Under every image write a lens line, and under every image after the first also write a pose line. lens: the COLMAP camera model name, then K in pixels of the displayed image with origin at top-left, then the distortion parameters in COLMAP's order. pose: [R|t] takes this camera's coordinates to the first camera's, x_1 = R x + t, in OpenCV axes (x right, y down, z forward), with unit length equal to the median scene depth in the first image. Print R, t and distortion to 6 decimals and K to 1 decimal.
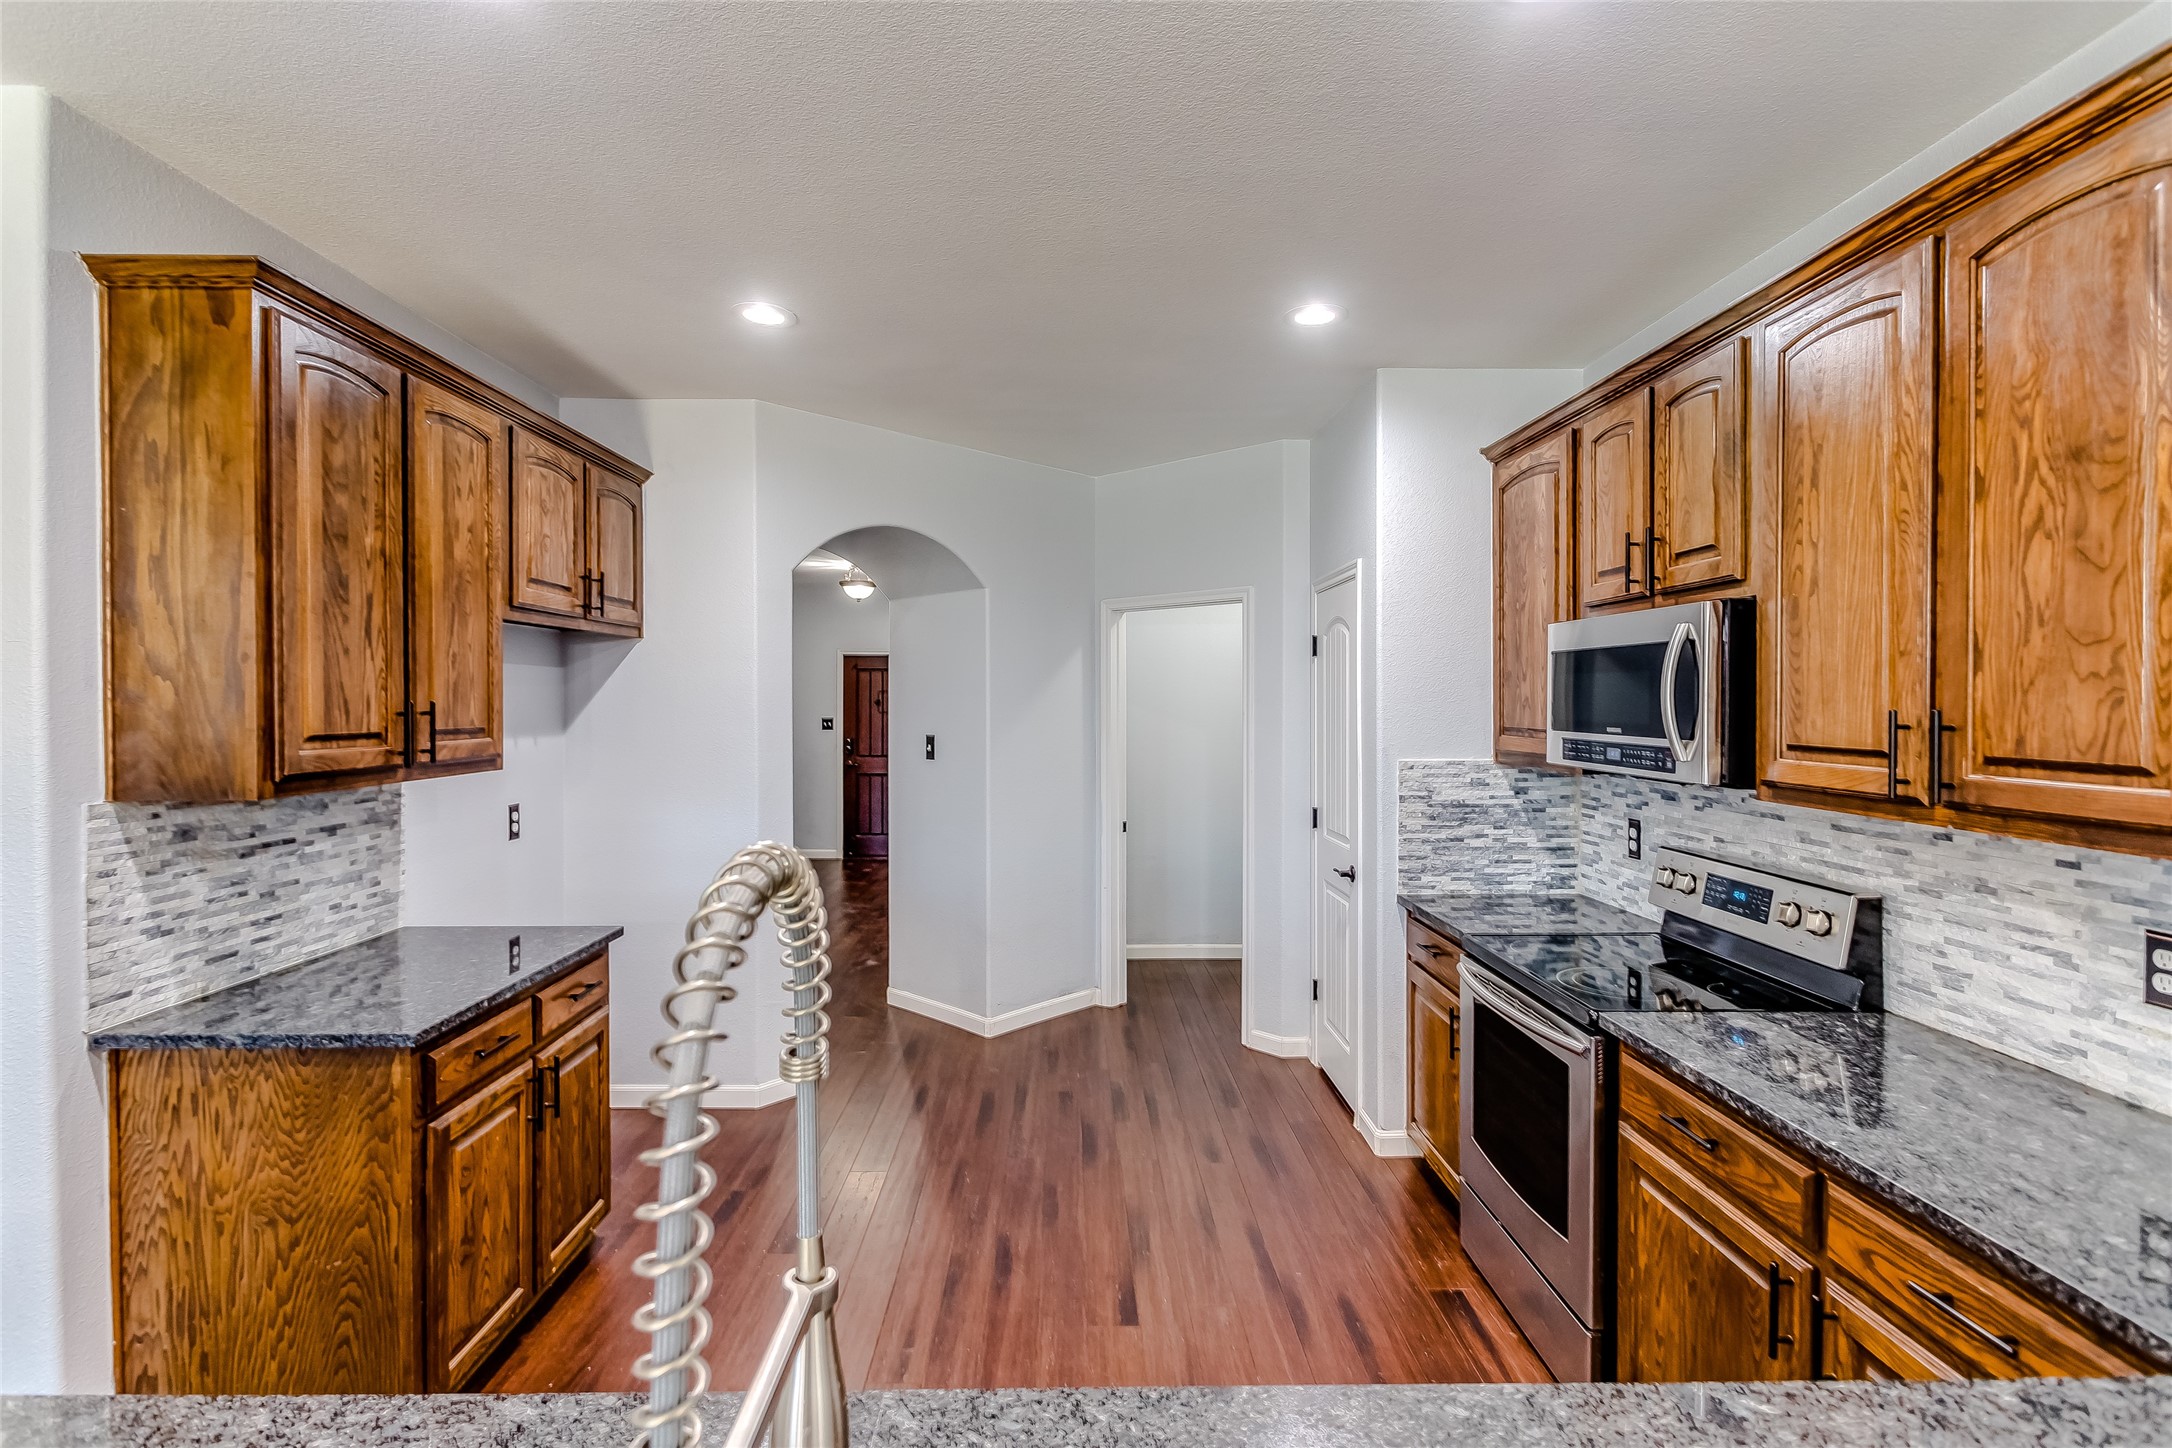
lens RADIAL K [[1036.9, 0, 1081.0], [0, 1036.9, 712.6], [0, 0, 1]] dist [0.013154, -0.008816]
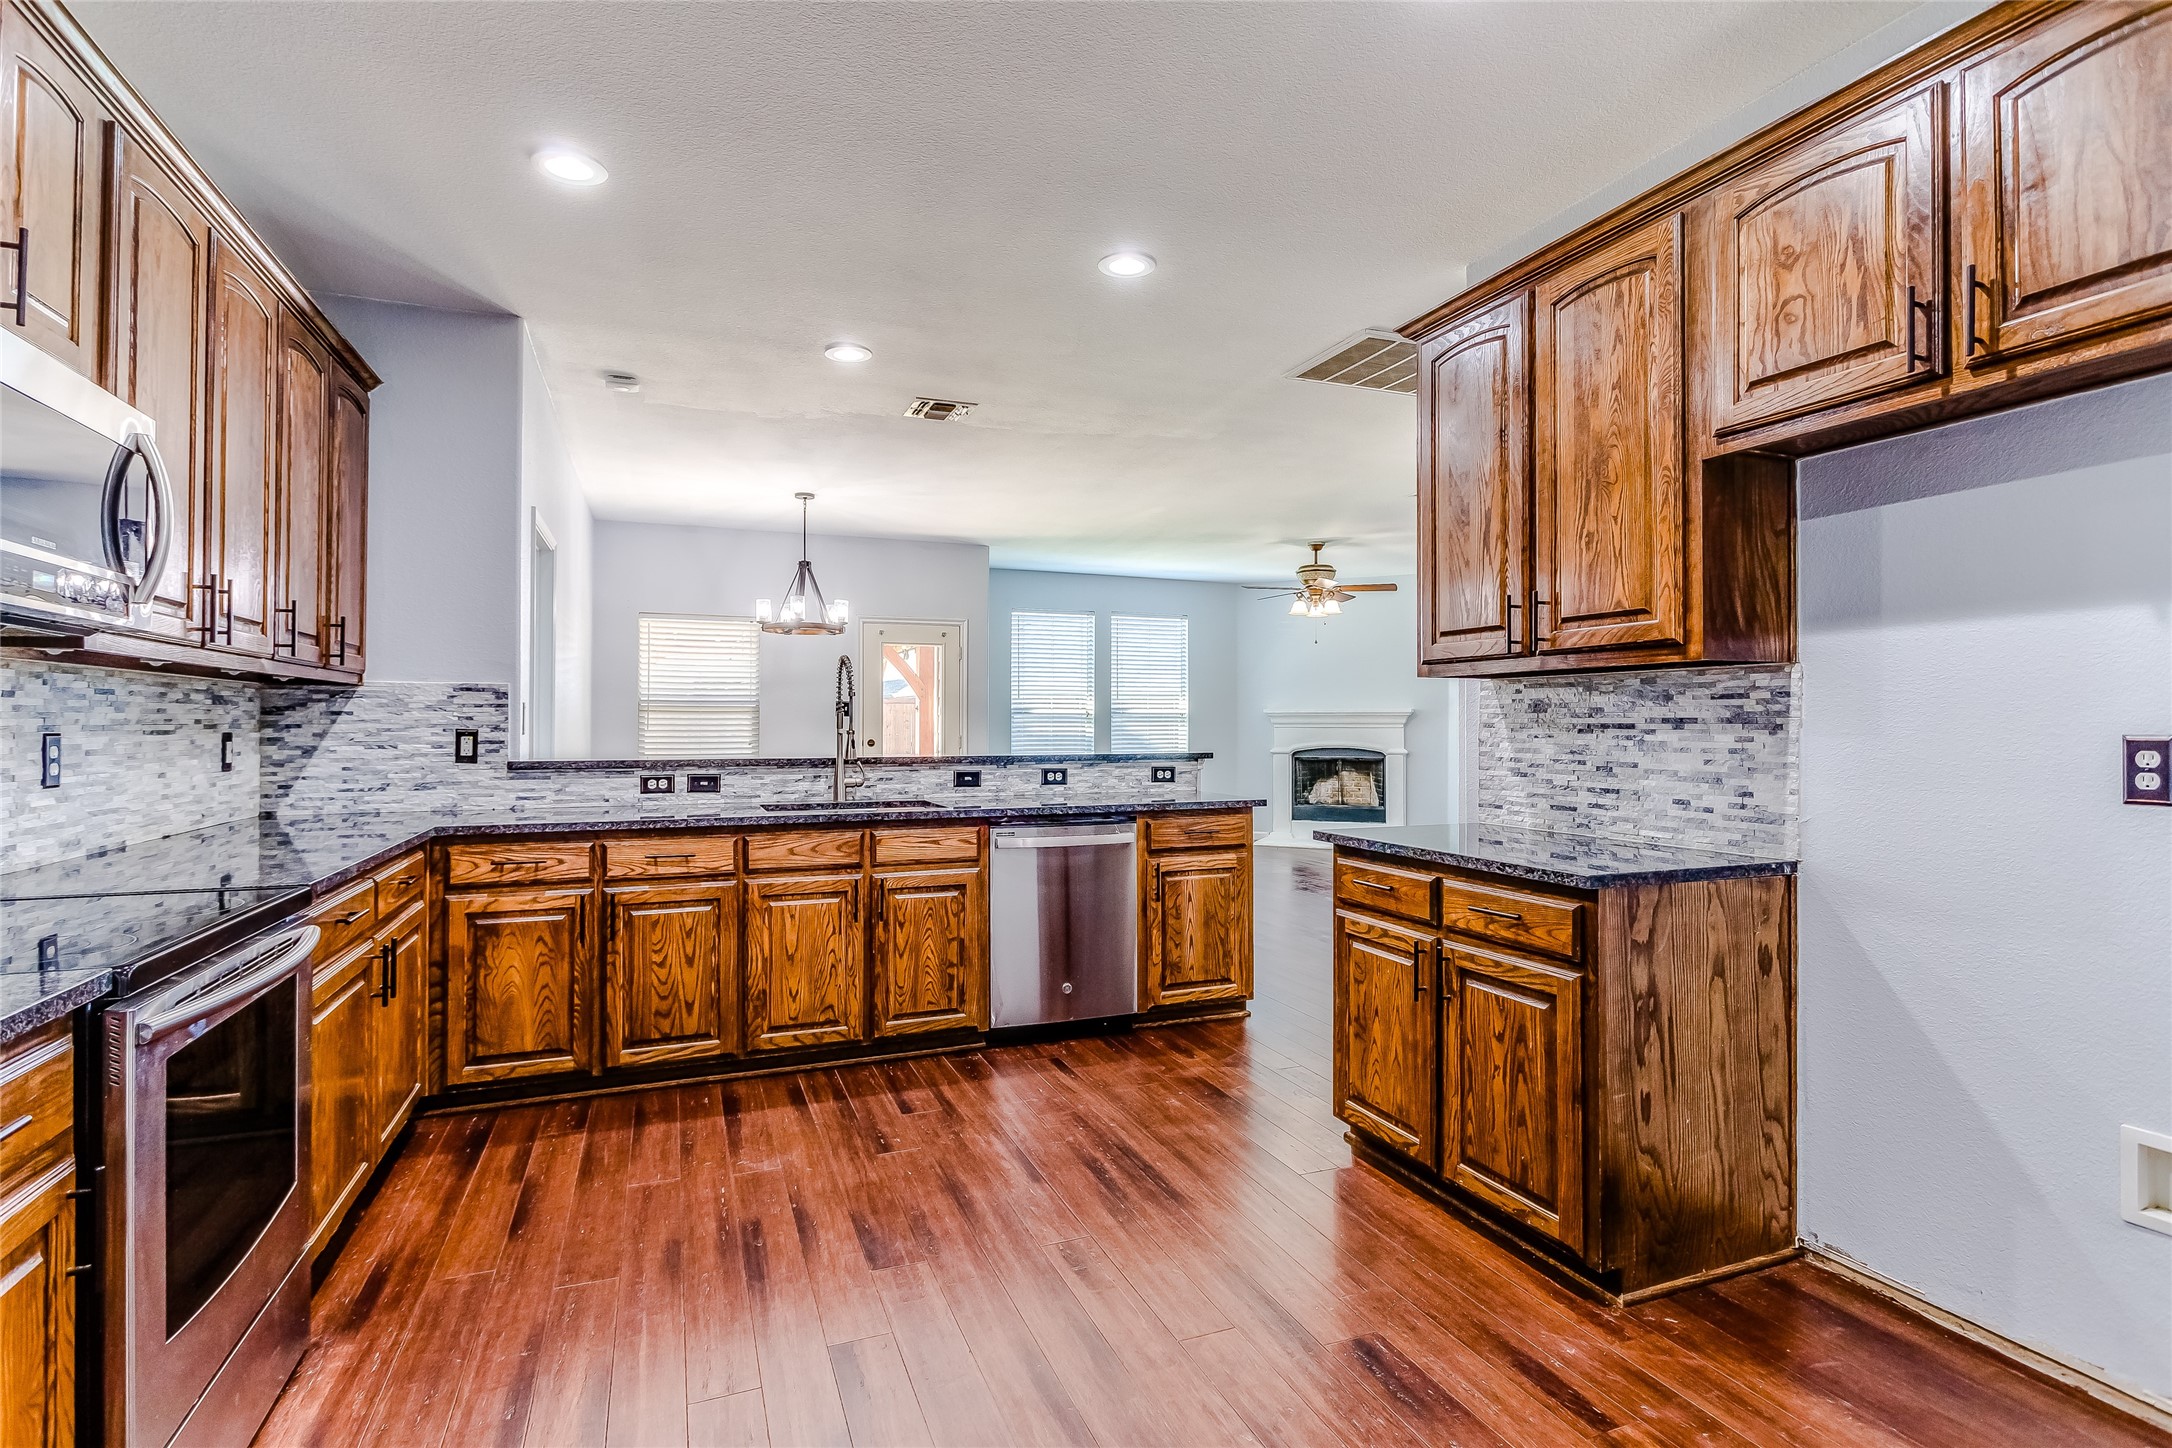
lens RADIAL K [[1036.9, 0, 1081.0], [0, 1036.9, 712.6], [0, 0, 1]] dist [0.013154, -0.008816]
pose [[-0.934801, -0.006944, -0.355105, 0.182439], [-0.006550, 0.999976, -0.002311, 0.131183], [0.355112, 0.000166, -0.934824, 2.061338]]
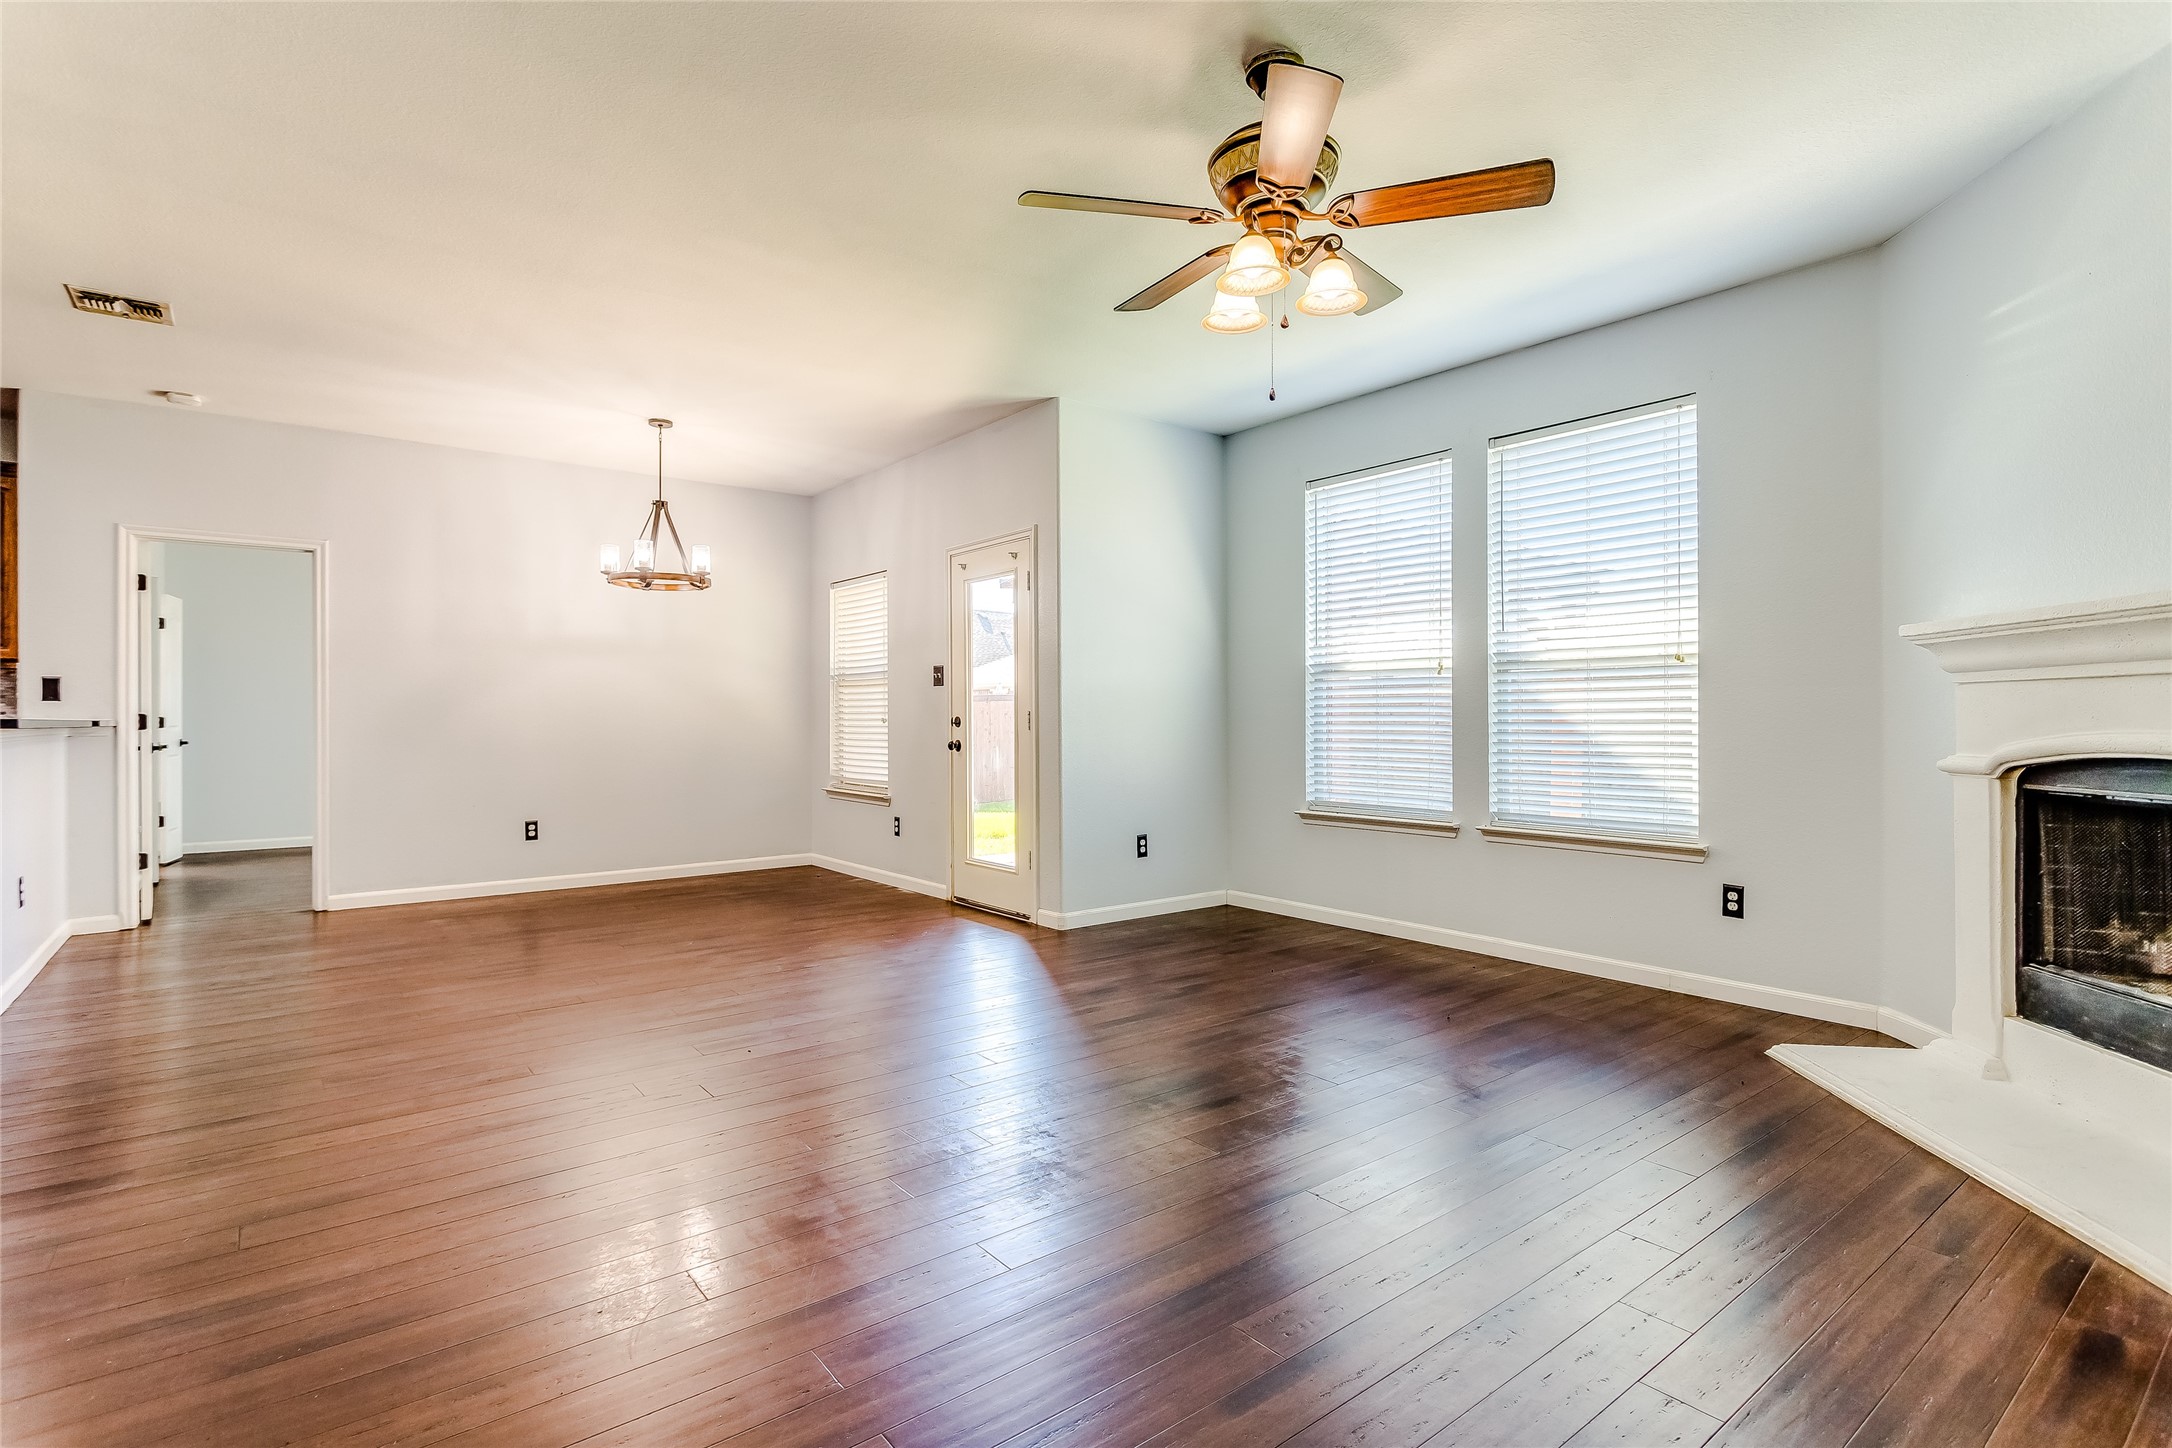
lens RADIAL K [[1036.9, 0, 1081.0], [0, 1036.9, 712.6], [0, 0, 1]] dist [0.013154, -0.008816]
pose [[-0.606514, 0.002613, 0.795068, -2.749928], [0.008318, 0.999961, 0.003058, 0.207277], [-0.795029, 0.008468, -0.606512, -0.295735]]
